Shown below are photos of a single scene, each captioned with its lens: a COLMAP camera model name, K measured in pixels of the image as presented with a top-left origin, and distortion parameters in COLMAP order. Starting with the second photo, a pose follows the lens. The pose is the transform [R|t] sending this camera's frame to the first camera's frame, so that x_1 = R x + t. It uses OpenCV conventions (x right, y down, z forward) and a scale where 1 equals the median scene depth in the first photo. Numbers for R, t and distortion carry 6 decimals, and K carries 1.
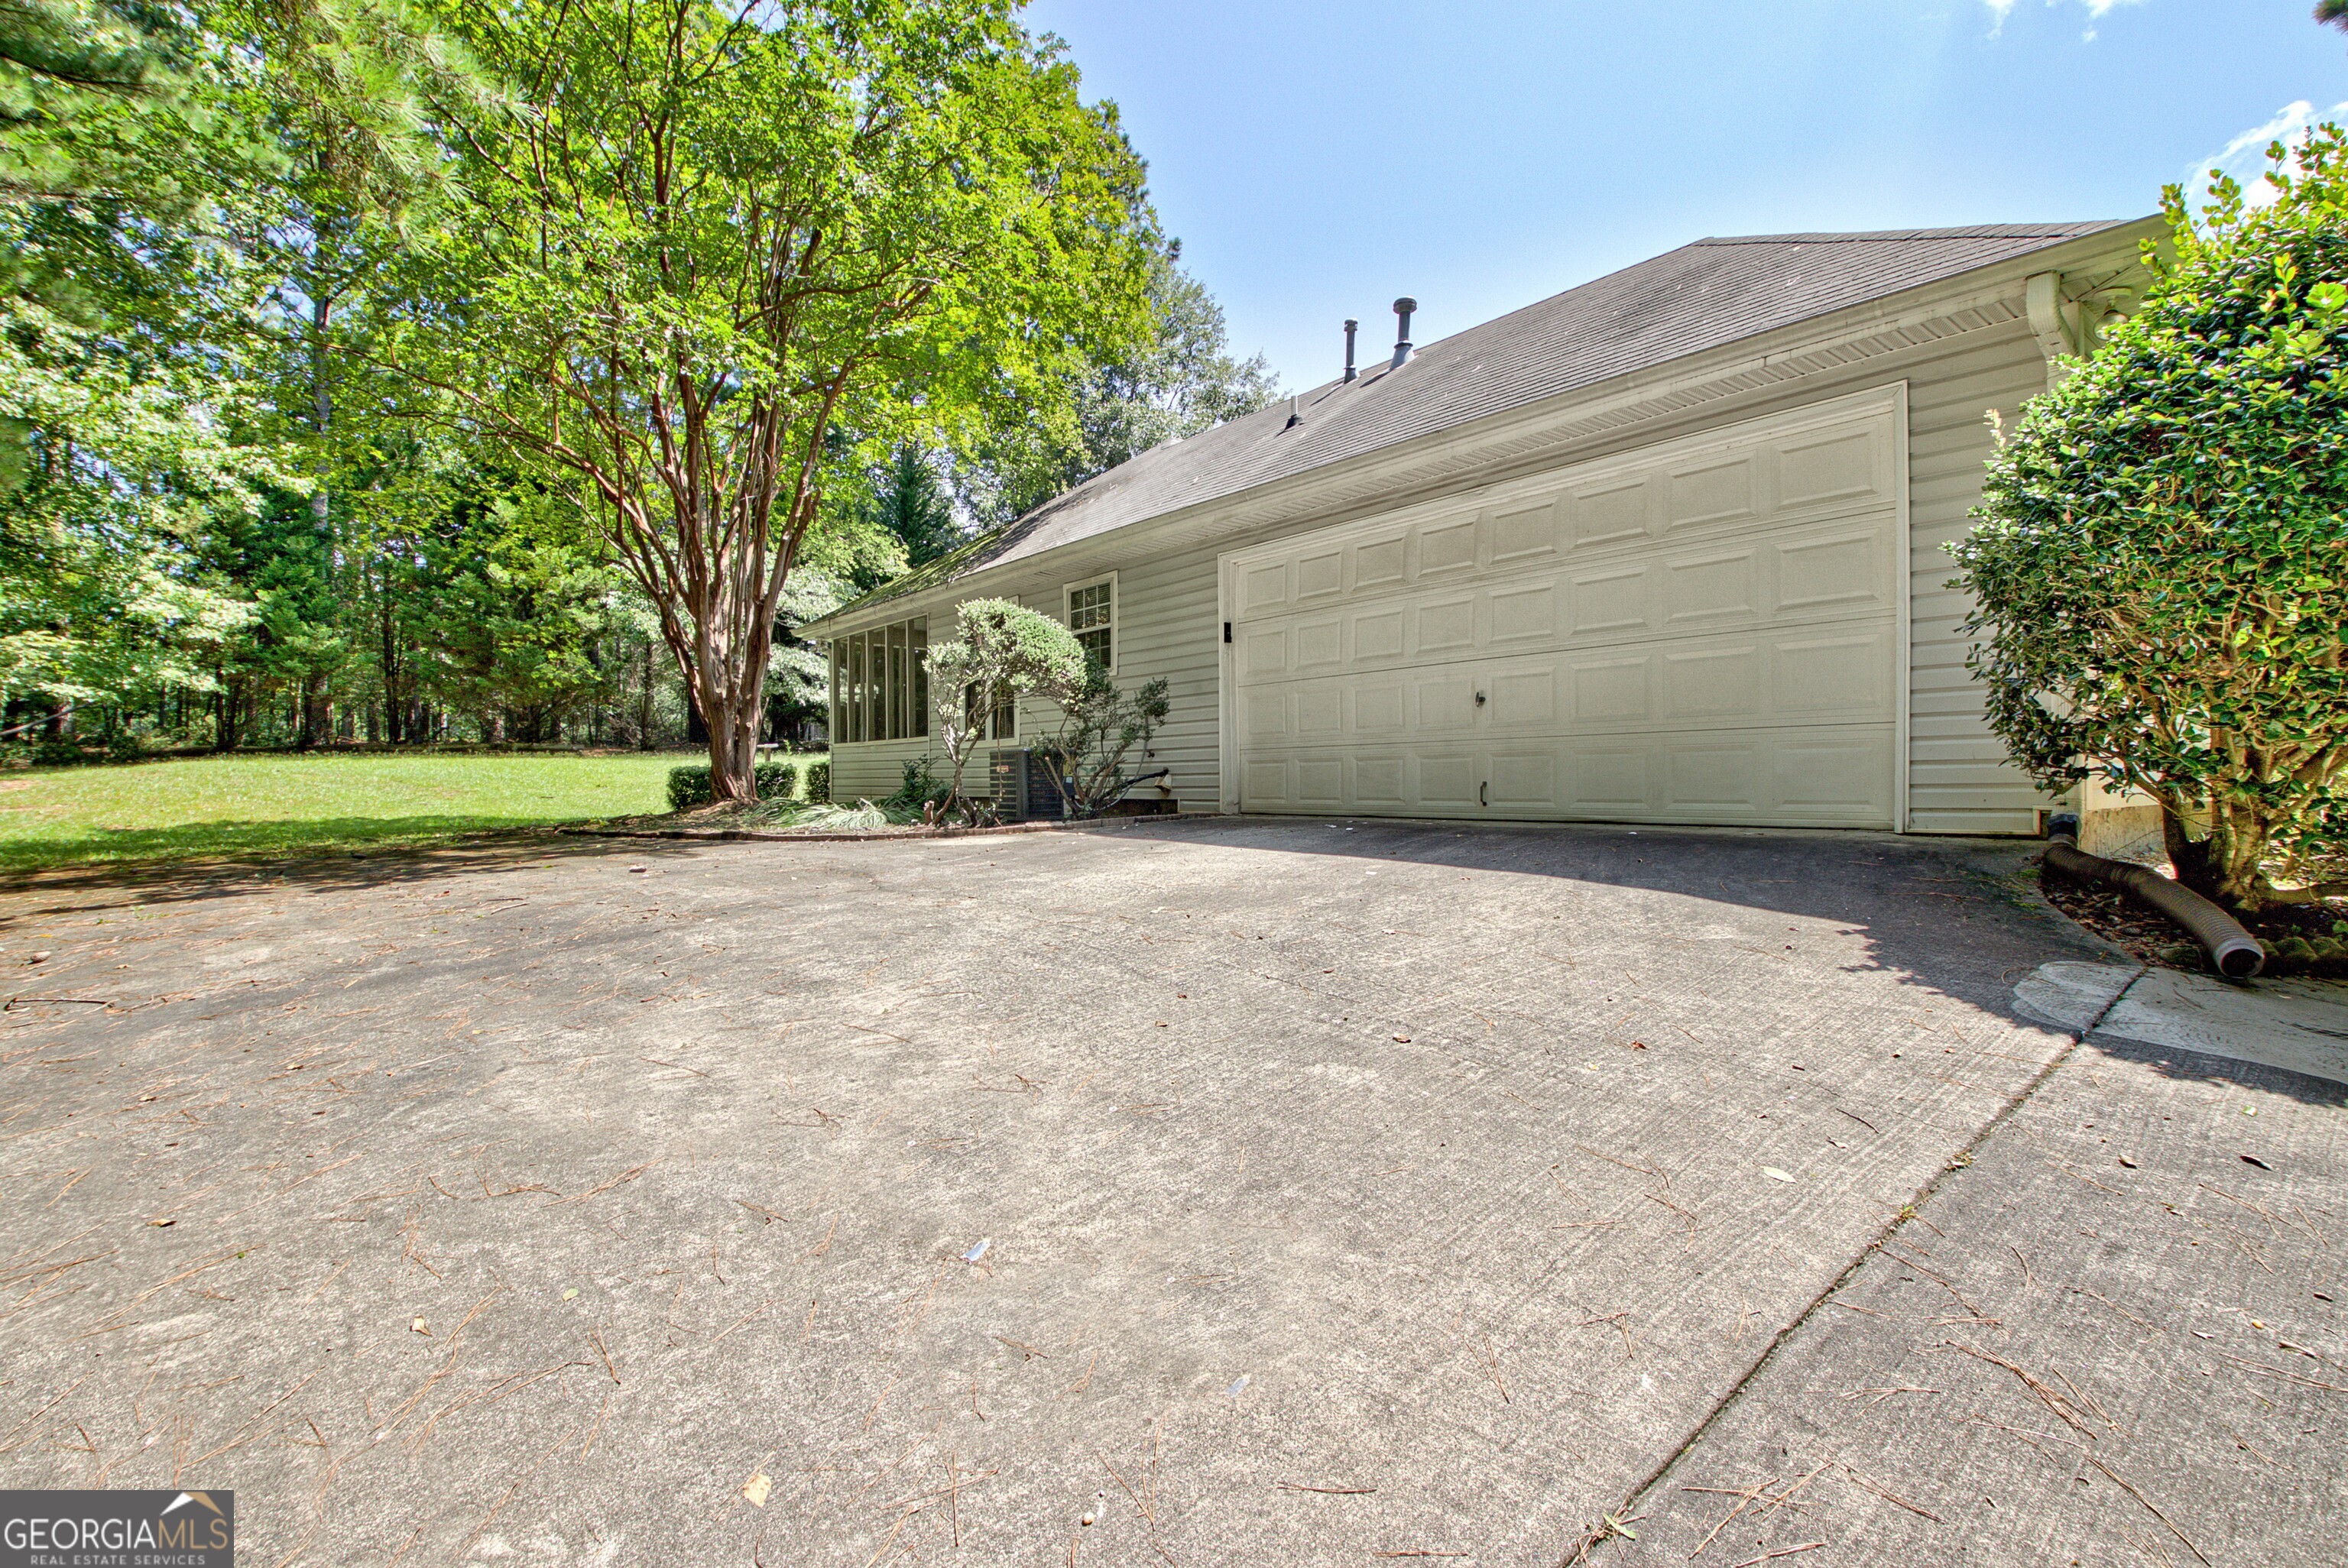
lens RADIAL K [[1081.4, 0, 1174.0], [0, 1081.4, 784.0], [0, 0, 1]] dist [0.000112, -0.019219]
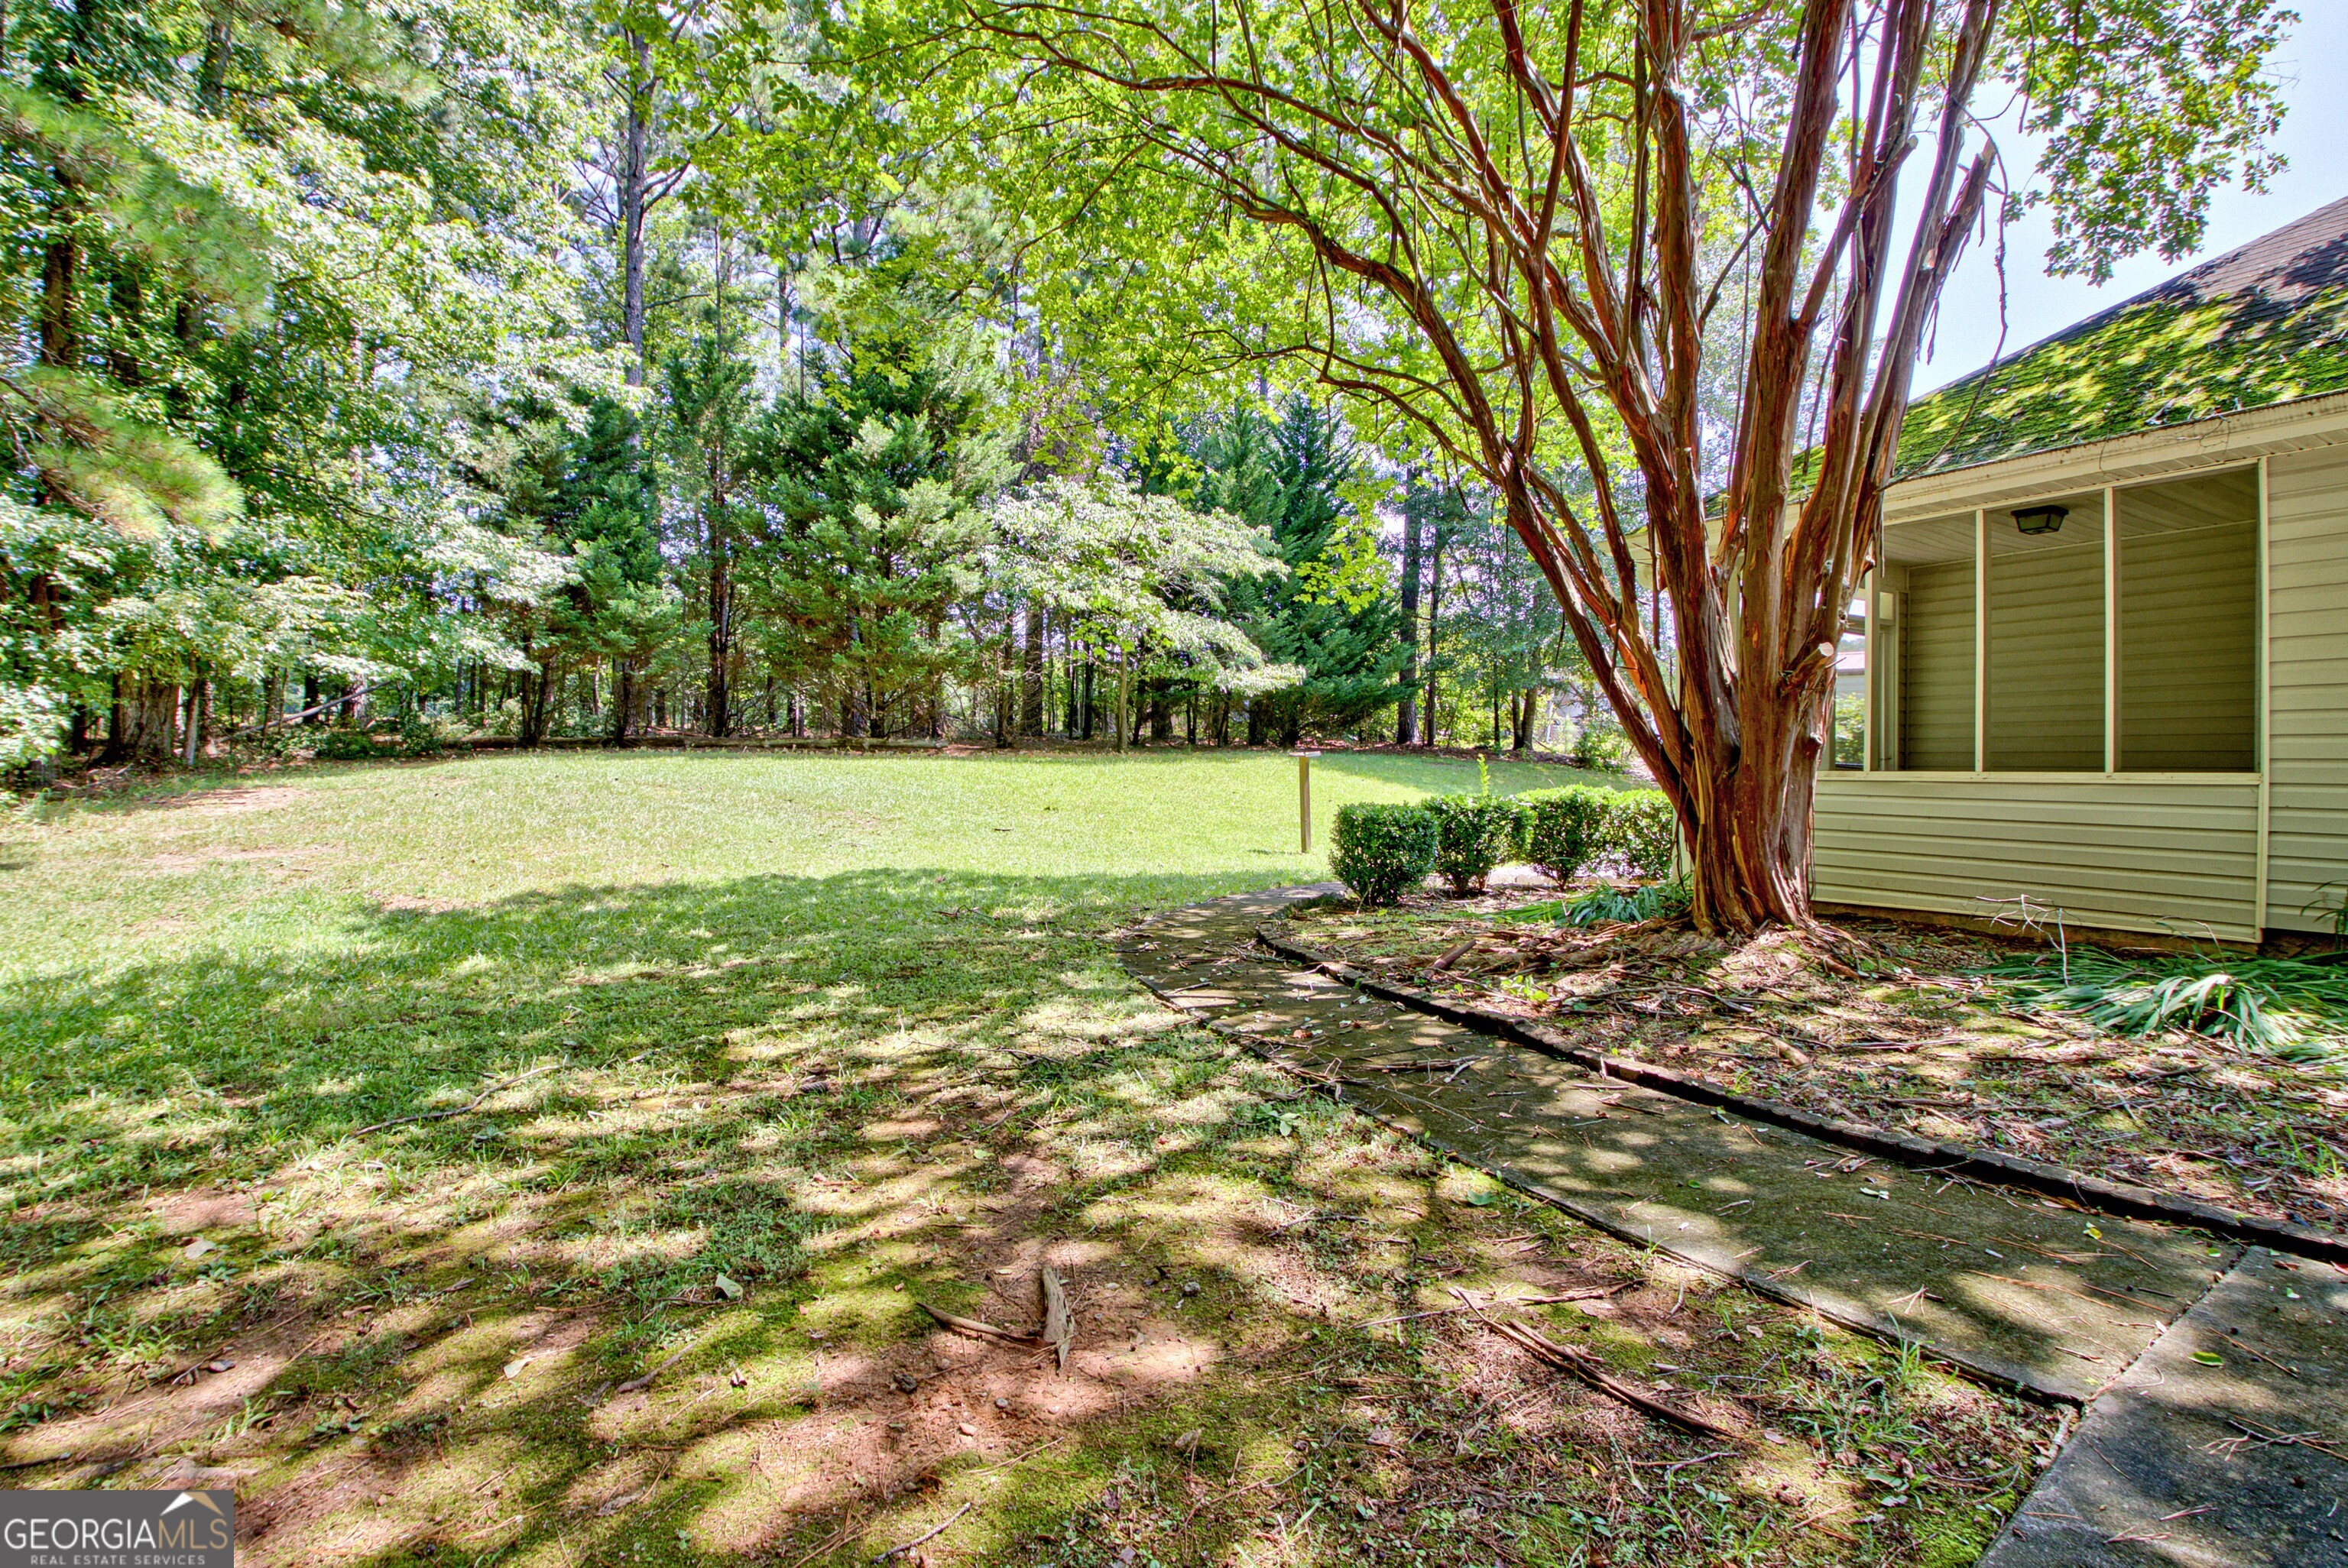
lens RADIAL K [[1081.4, 0, 1174.0], [0, 1081.4, 784.0], [0, 0, 1]] dist [0.000112, -0.019219]
pose [[0.985775, 0.022898, -0.166504, -0.288860], [-0.021606, 0.999721, 0.009568, -0.020224], [0.166677, -0.005834, 0.985994, 0.292379]]
